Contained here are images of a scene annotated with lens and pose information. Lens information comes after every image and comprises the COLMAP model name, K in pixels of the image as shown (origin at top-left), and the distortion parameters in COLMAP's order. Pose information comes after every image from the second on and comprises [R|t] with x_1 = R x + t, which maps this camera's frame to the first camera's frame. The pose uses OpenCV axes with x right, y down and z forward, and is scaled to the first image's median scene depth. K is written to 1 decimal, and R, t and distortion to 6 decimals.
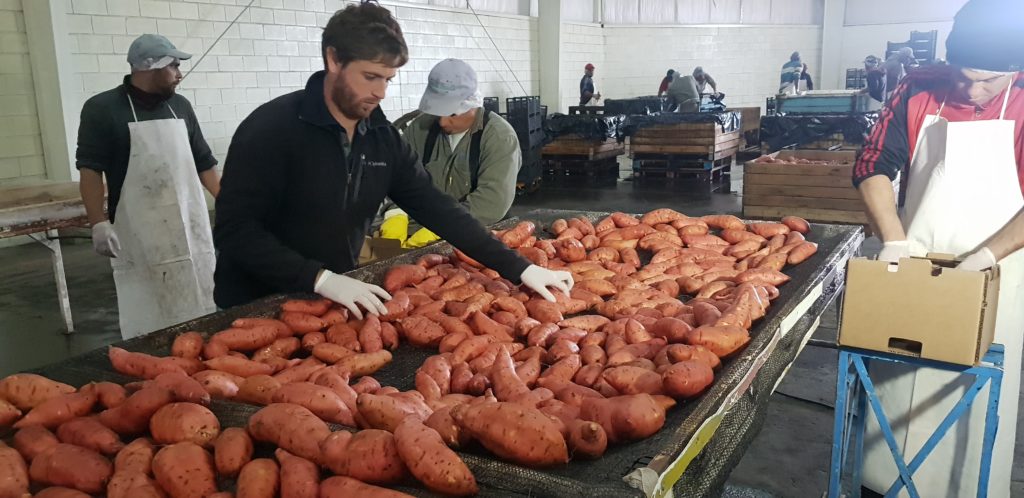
lens RADIAL K [[769.7, 0, 513.4], [0, 769.7, 252.7], [0, 0, 1]] dist [-0.000814, -0.003495]
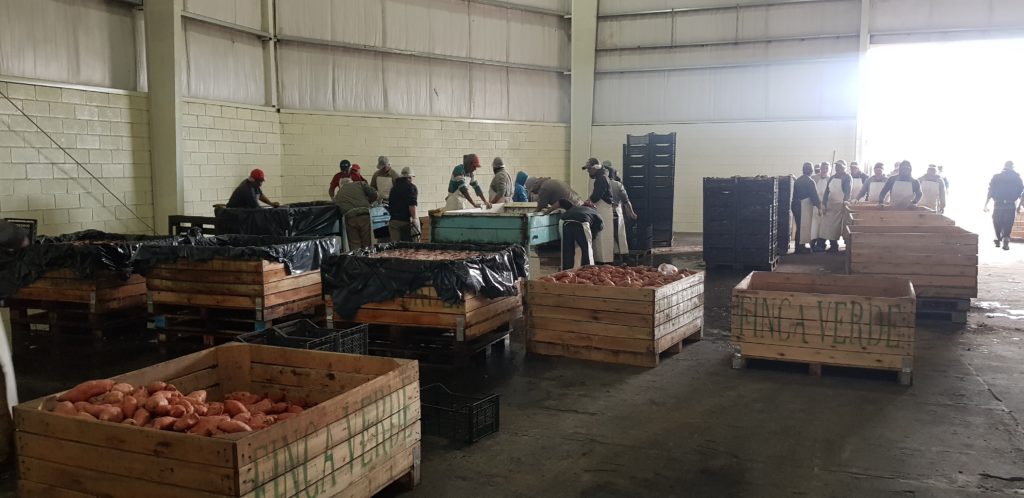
lens RADIAL K [[769.7, 0, 510.2], [0, 769.7, 246.1], [0, 0, 1]] dist [-0.000814, -0.003495]
pose [[0.979334, 0.013882, 0.201771, 0.302960], [0.011032, 0.992489, -0.121832, -0.093998], [-0.201947, 0.121540, 0.971826, 0.326772]]
